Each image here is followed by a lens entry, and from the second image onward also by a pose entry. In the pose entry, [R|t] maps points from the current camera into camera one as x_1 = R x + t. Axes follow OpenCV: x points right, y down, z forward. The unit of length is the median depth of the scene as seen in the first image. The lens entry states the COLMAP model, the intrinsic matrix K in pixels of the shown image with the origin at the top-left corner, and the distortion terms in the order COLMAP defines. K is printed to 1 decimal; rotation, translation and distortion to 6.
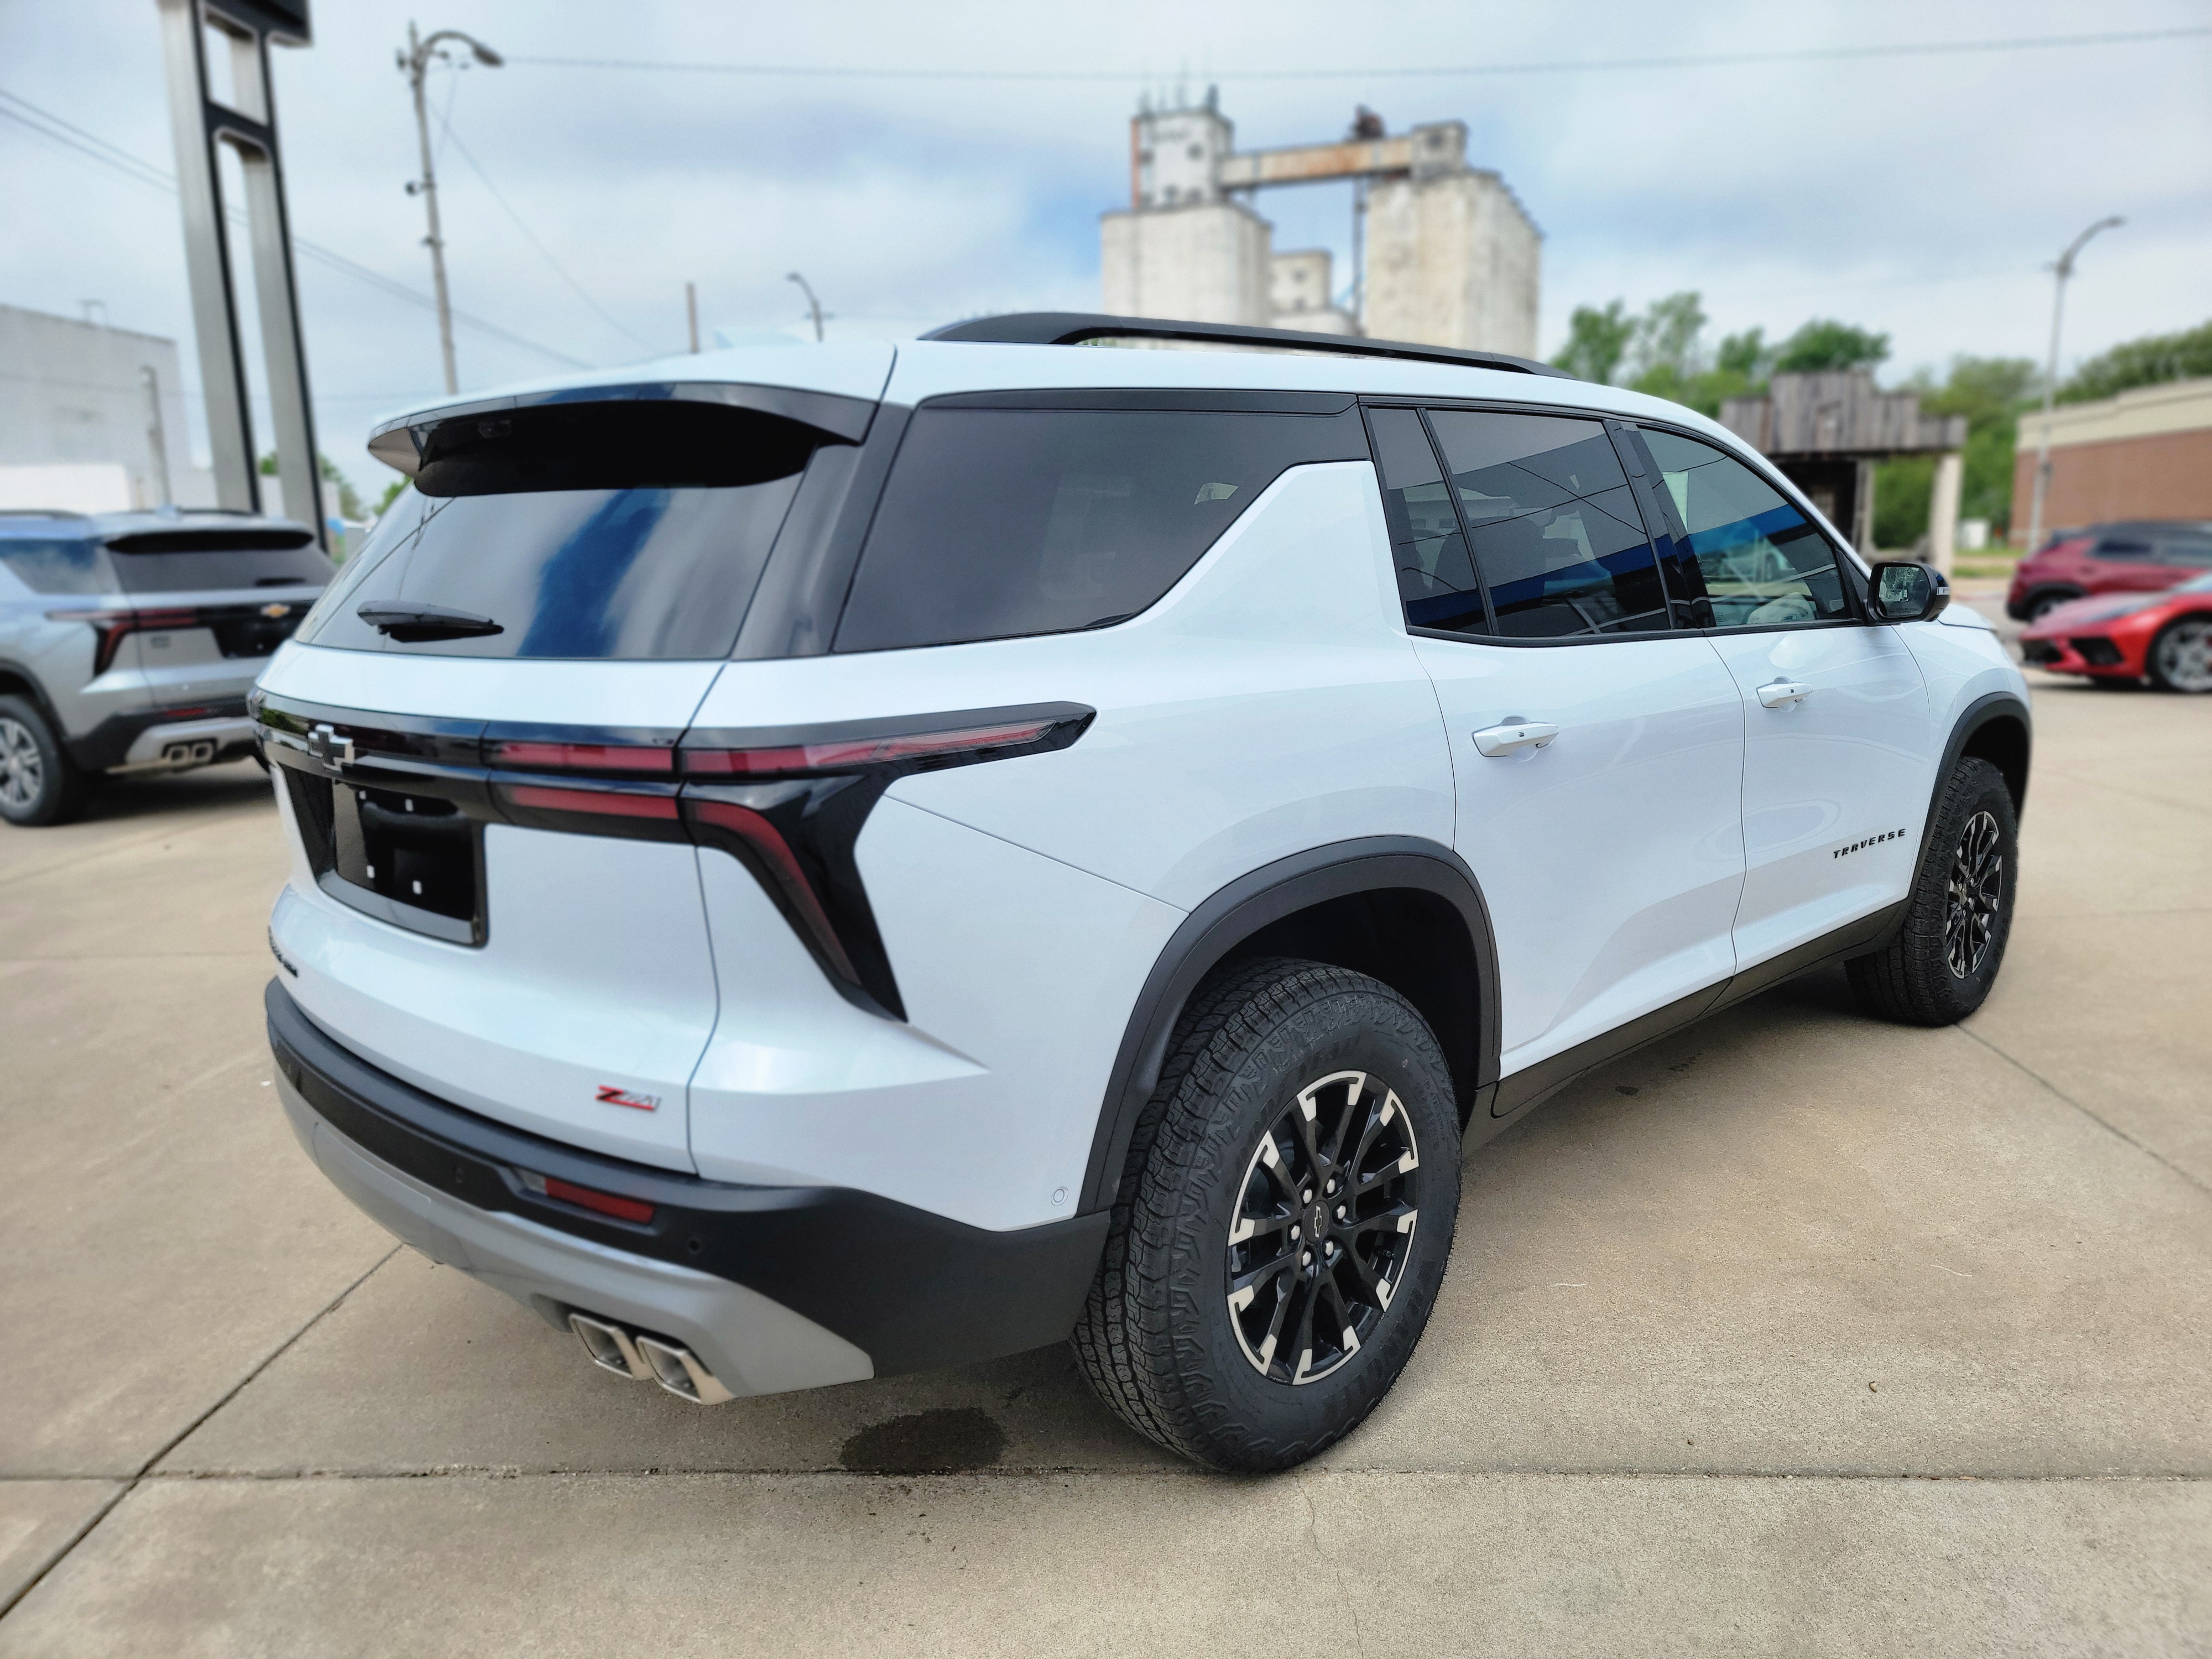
lens RADIAL K [[1515.4, 0, 1106.0], [0, 1515.4, 829.5], [0, 0, 1]] dist [0.152112, -0.168785]
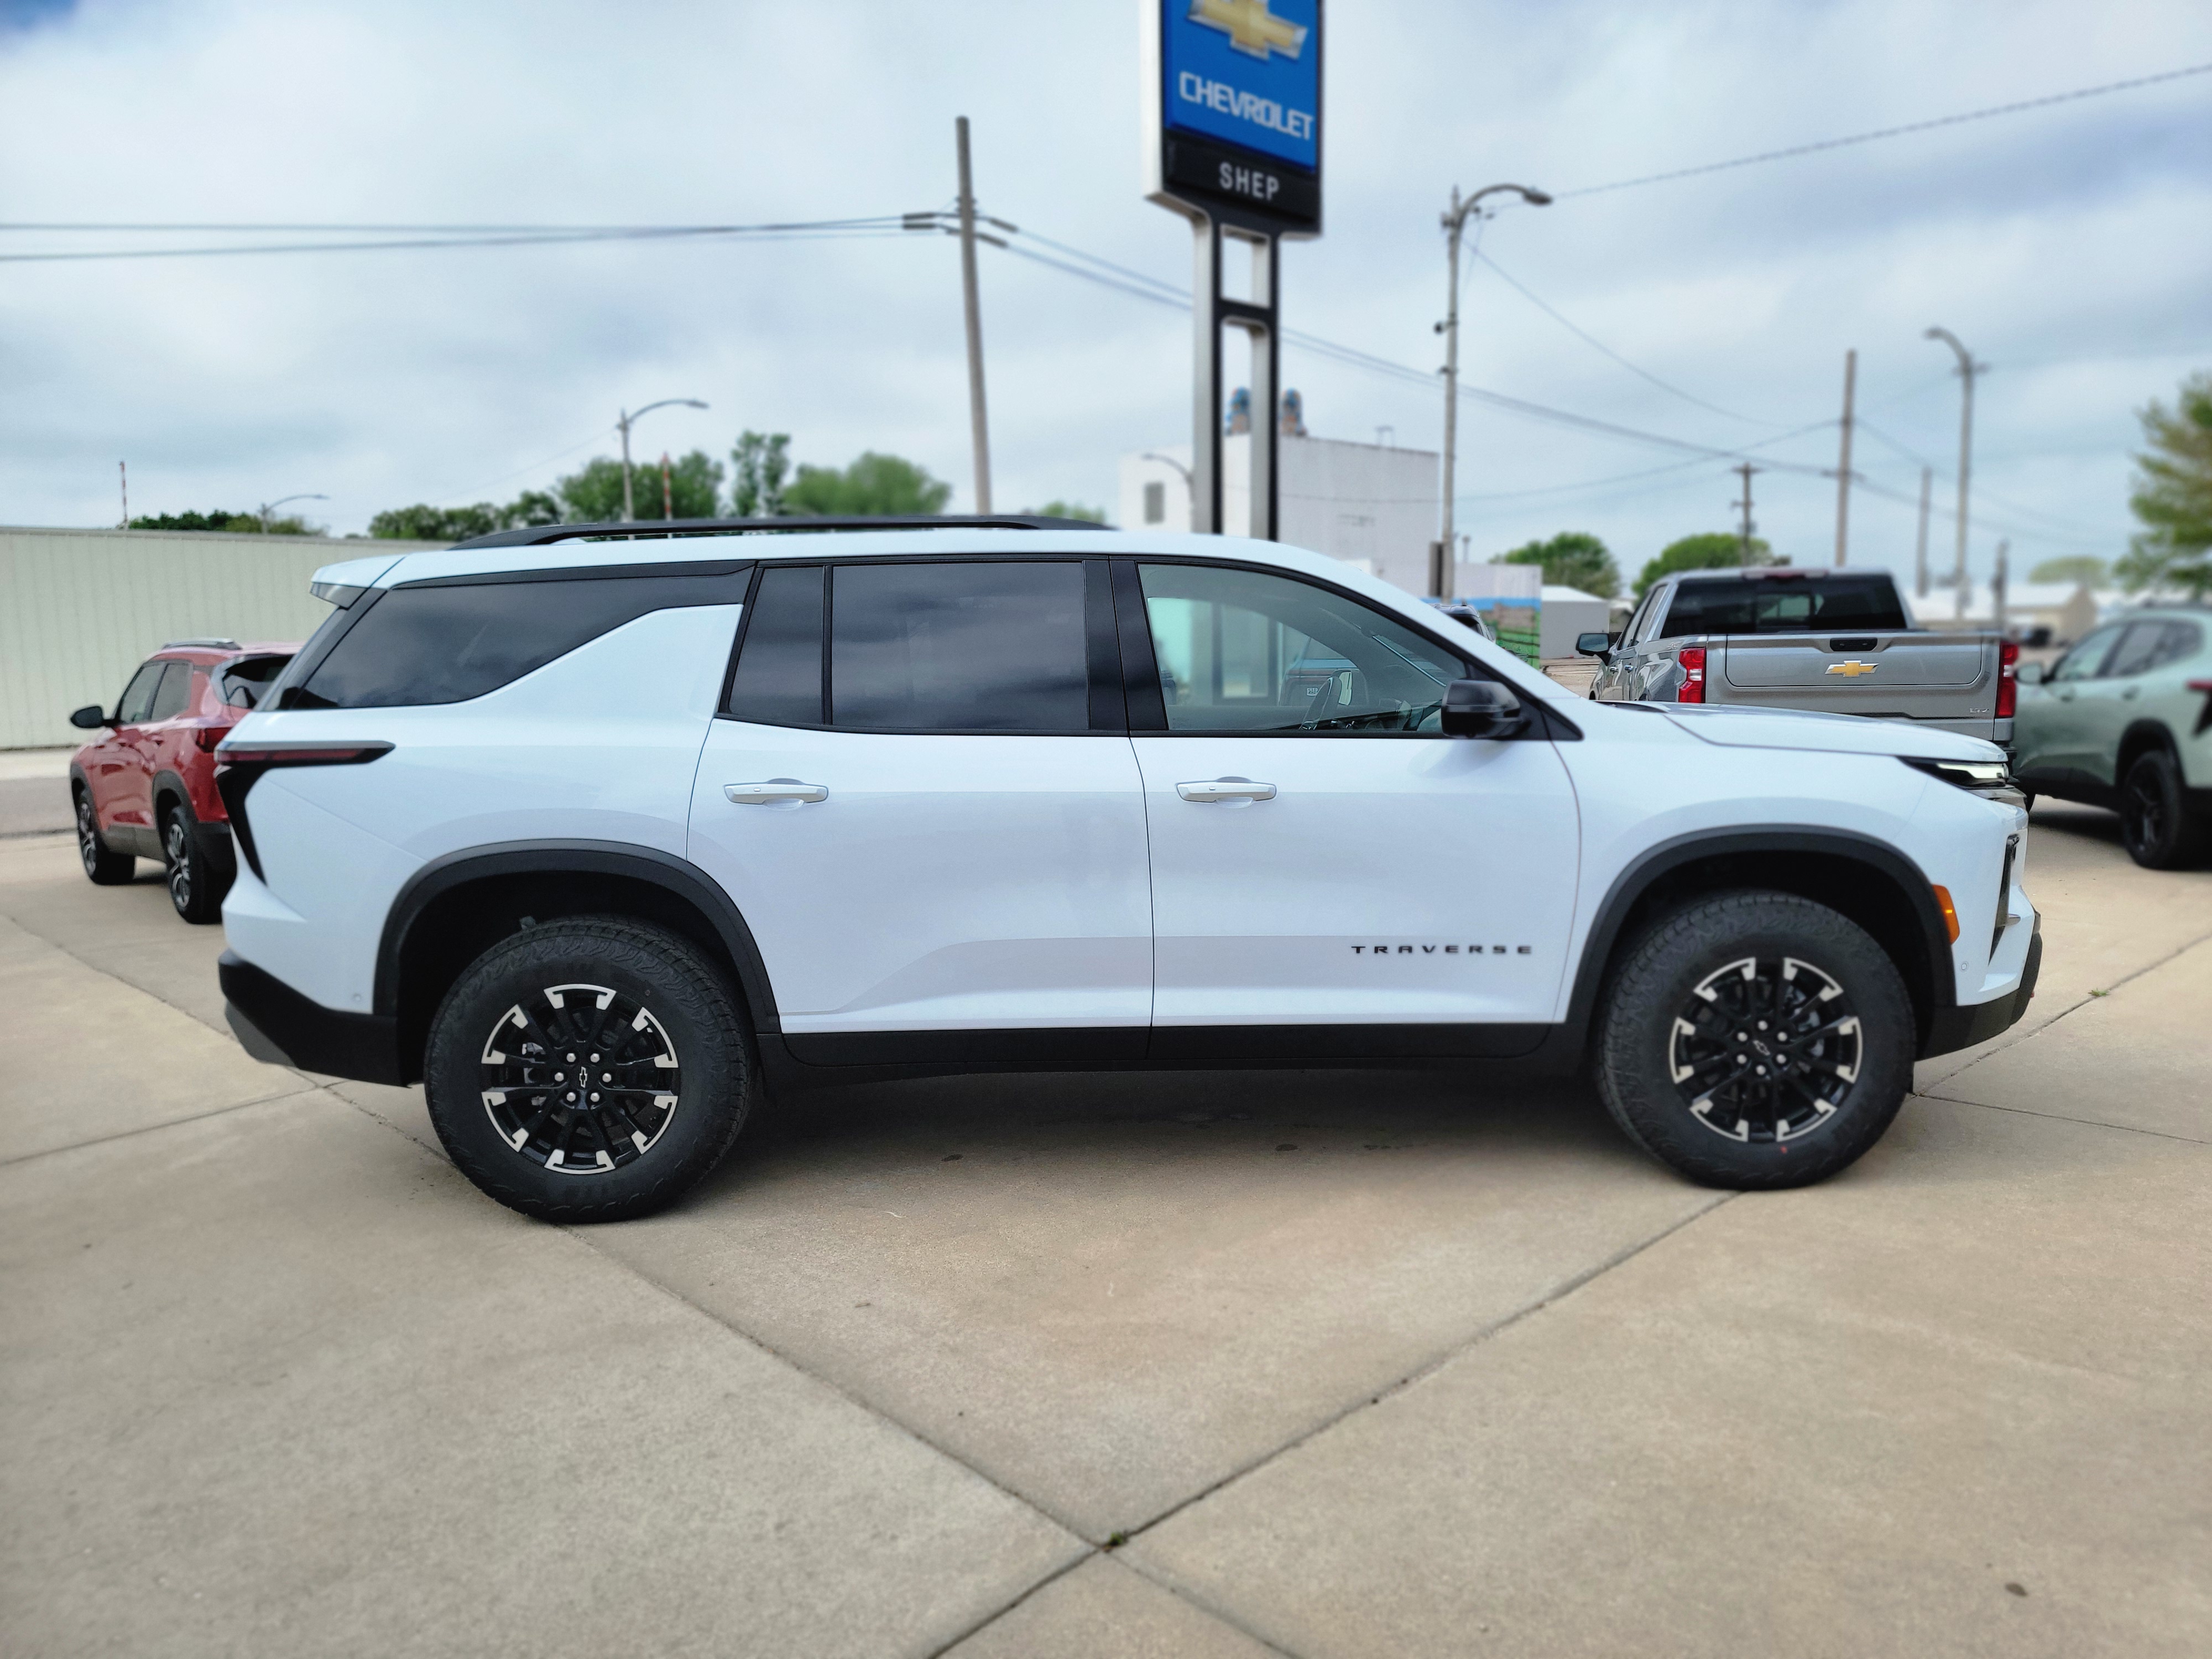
lens RADIAL K [[1505.8, 0, 1131.7], [0, 1505.8, 835.1], [0, 0, 1]] dist [0.081021, -0.065503]
pose [[0.724896, 0.096988, -0.681996, 1.069454], [-0.123497, 0.992296, 0.009851, -0.053292], [0.677697, 0.077083, 0.731289, 0.139134]]
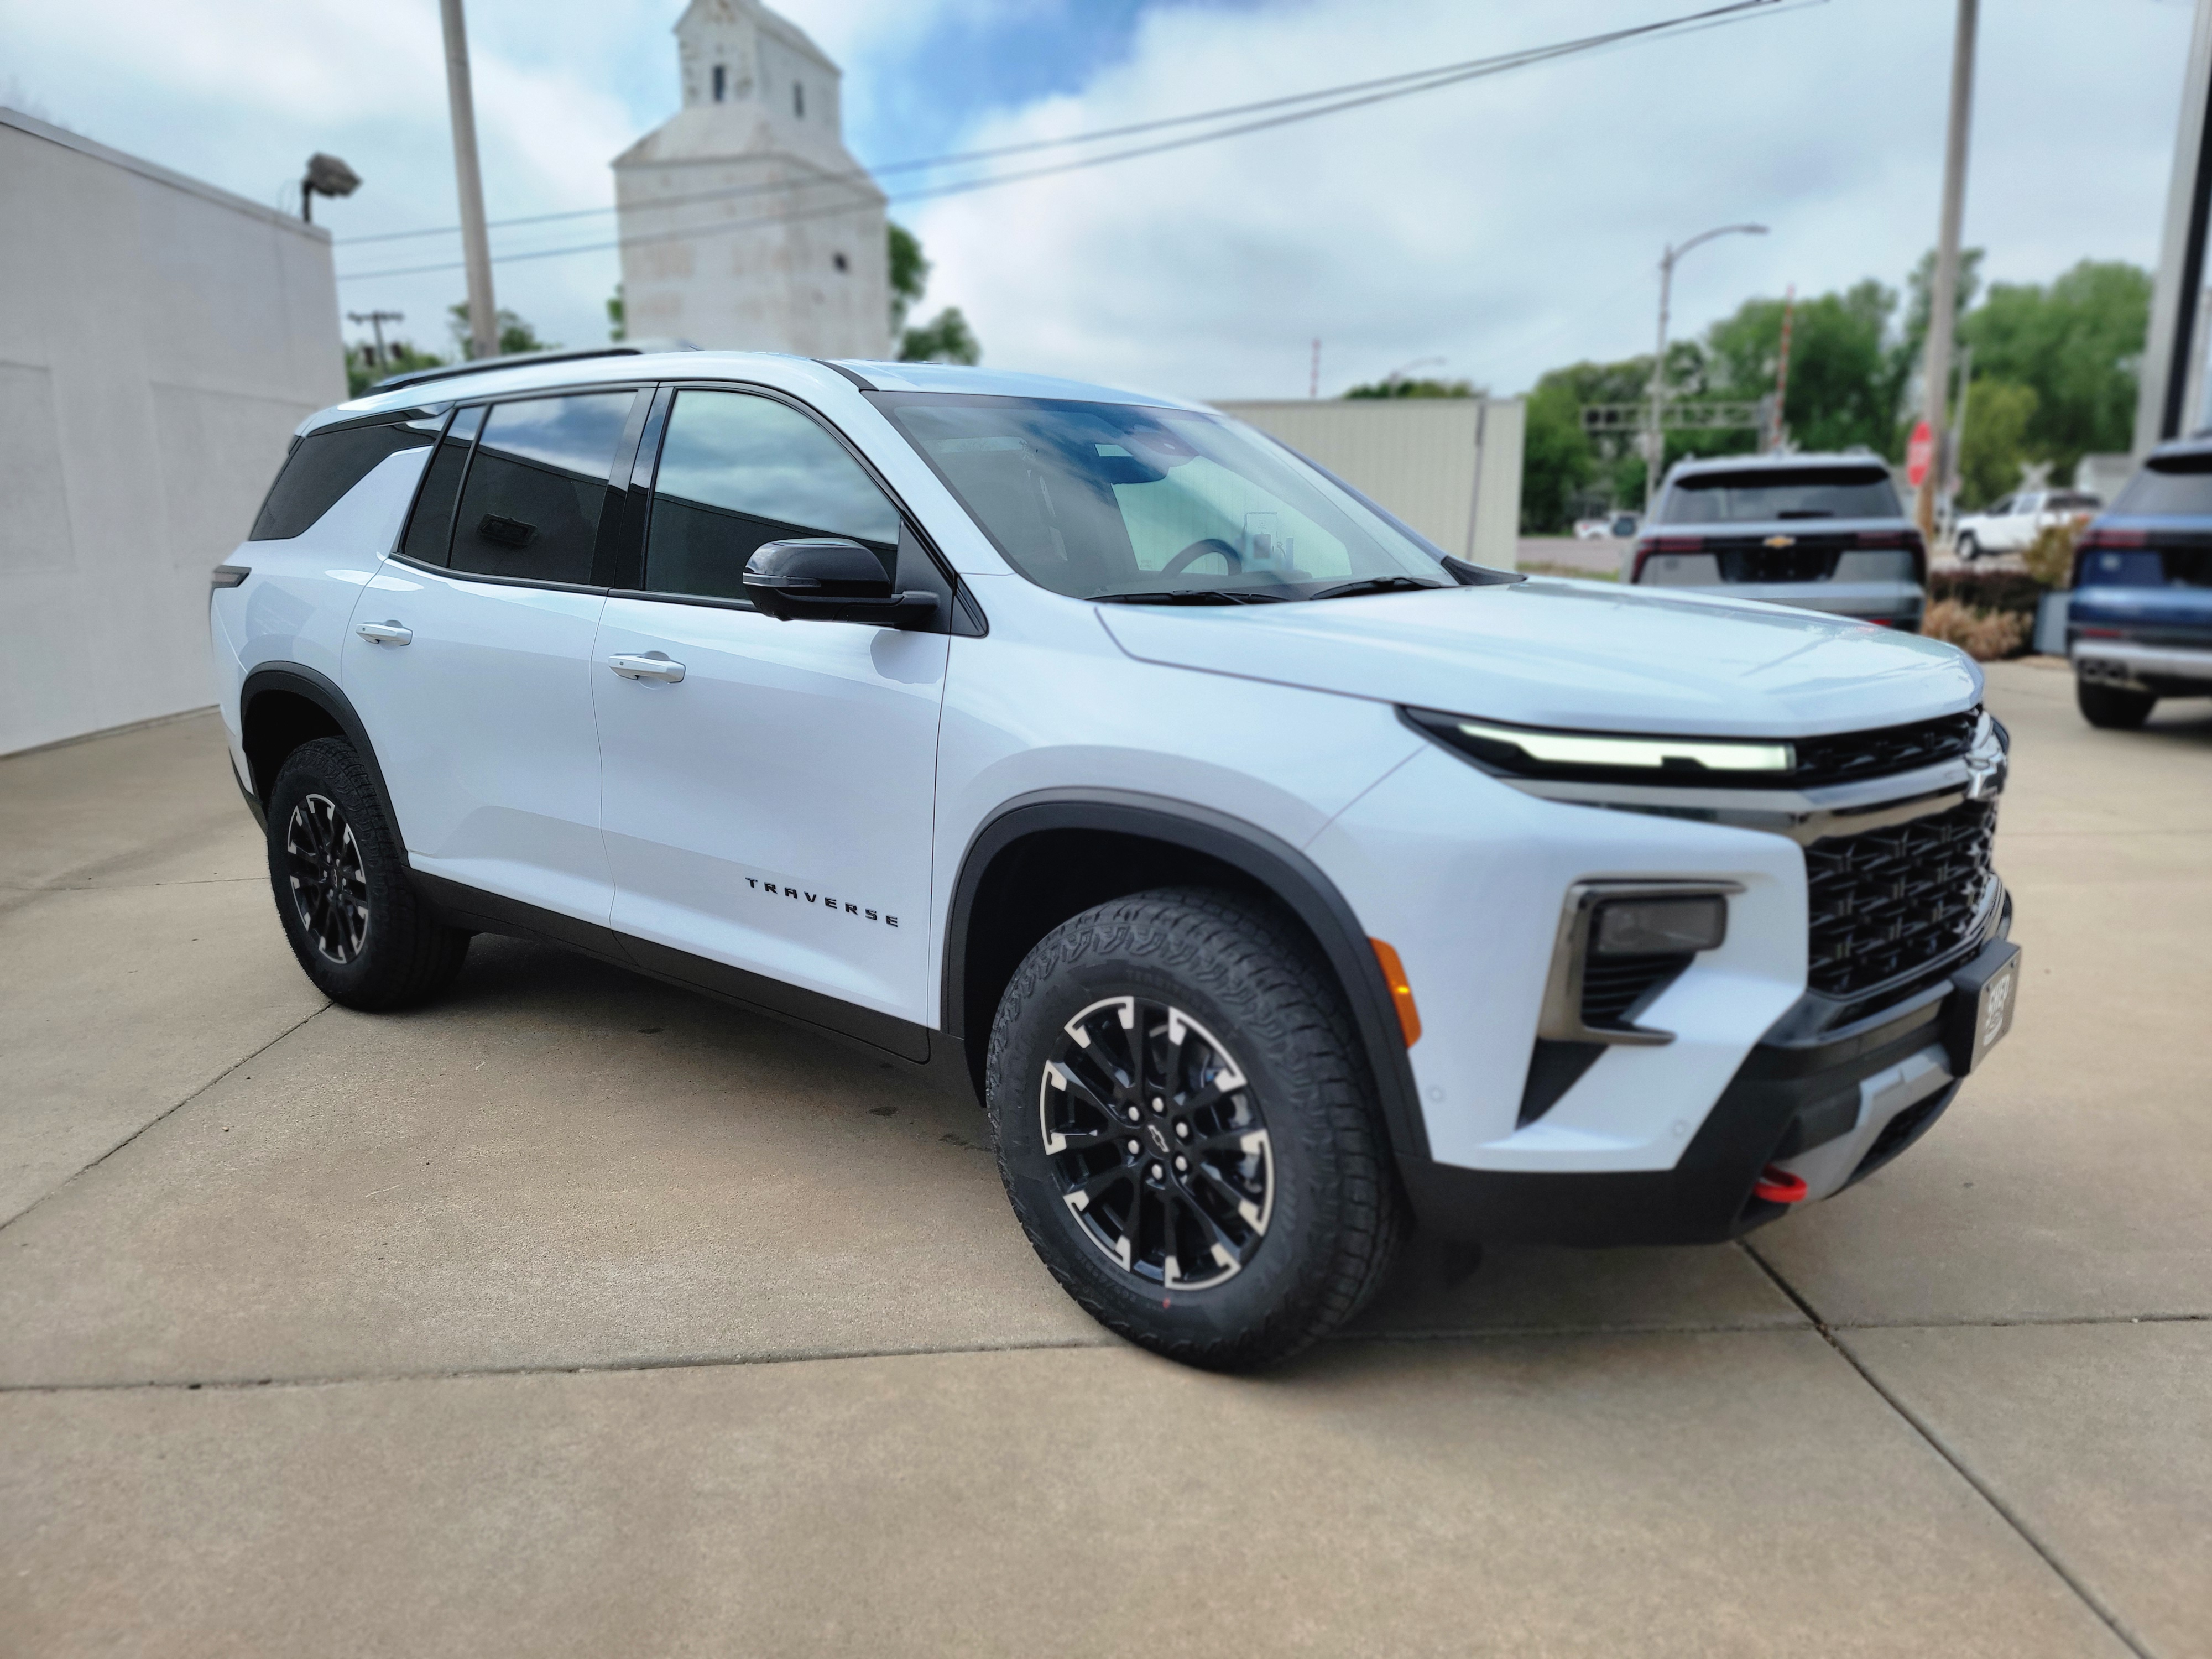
lens RADIAL K [[1500.8, 0, 1136.6], [0, 1500.8, 823.8], [0, 0, 1]] dist [0.112576, -0.096247]
pose [[0.098947, 0.221884, -0.970040, 1.300924], [-0.174927, 0.963522, 0.202550, -0.221256], [0.979597, 0.149645, 0.134151, 1.107920]]
